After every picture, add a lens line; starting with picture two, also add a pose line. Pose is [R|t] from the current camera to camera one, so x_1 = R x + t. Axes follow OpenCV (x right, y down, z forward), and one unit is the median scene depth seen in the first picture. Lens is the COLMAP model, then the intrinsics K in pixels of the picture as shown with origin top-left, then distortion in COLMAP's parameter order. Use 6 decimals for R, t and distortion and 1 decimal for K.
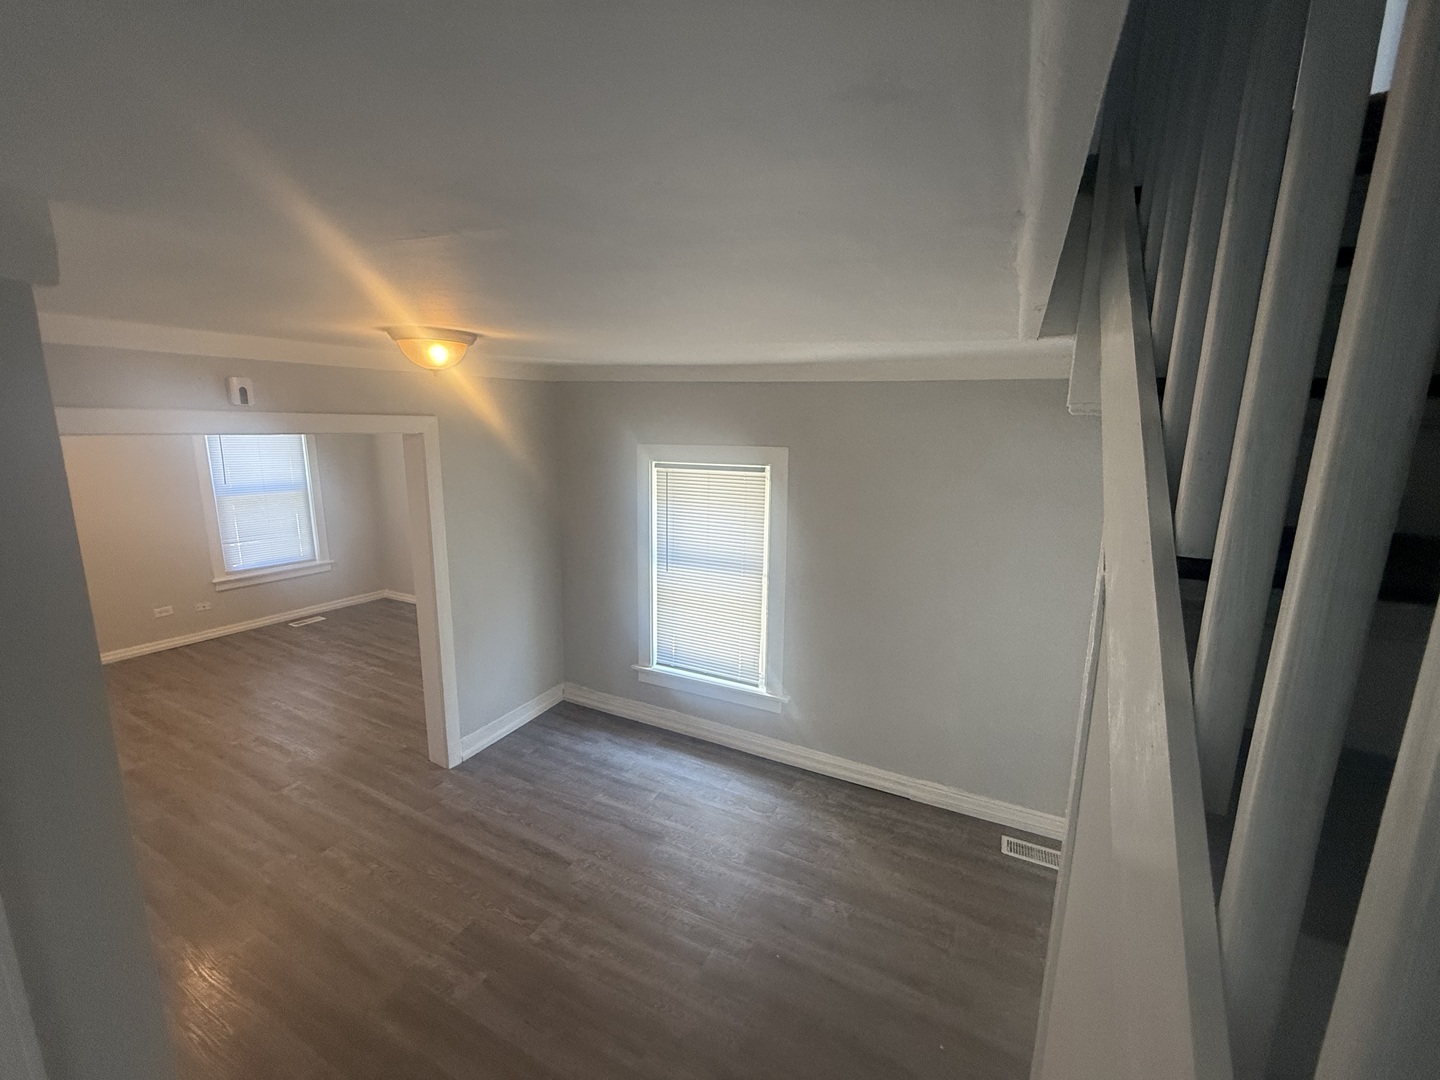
lens RADIAL K [[571.4, 0, 720.0], [0, 571.4, 540.0], [0, 0, 1]] dist [-0.000944, 0.000162]
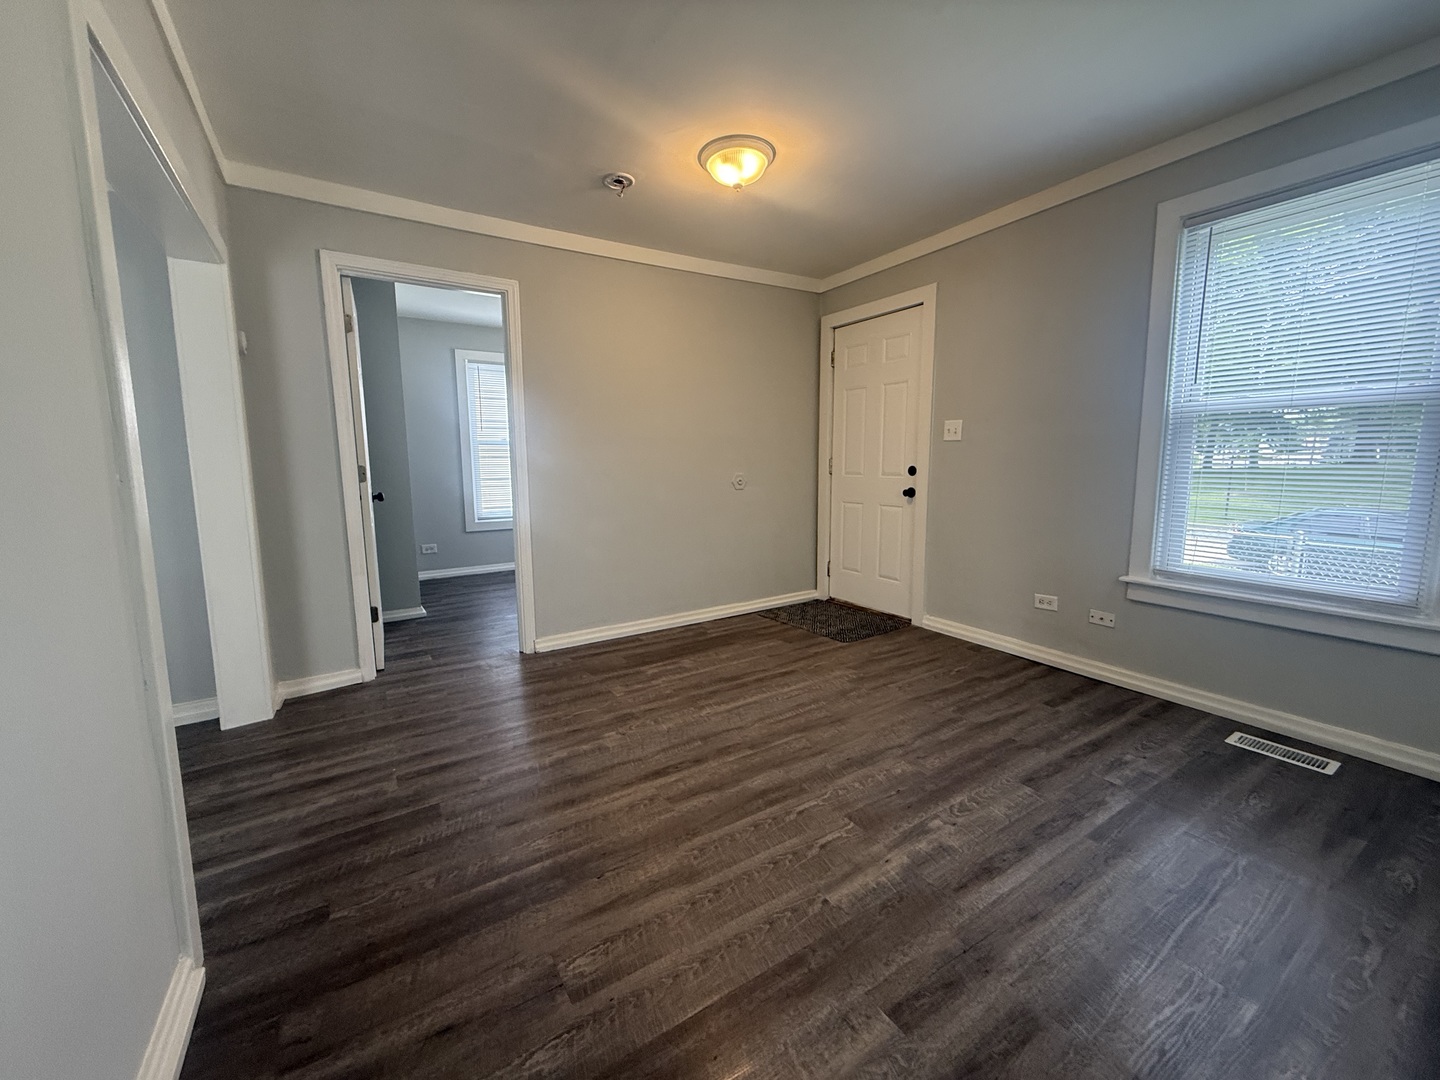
lens RADIAL K [[571.4, 0, 720.0], [0, 571.4, 540.0], [0, 0, 1]] dist [-0.000944, 0.000162]
pose [[-0.508867, 0.097210, -0.855339, -0.325212], [-0.164812, 0.964222, 0.207636, -0.010595], [0.844921, 0.246629, -0.474639, 1.167854]]
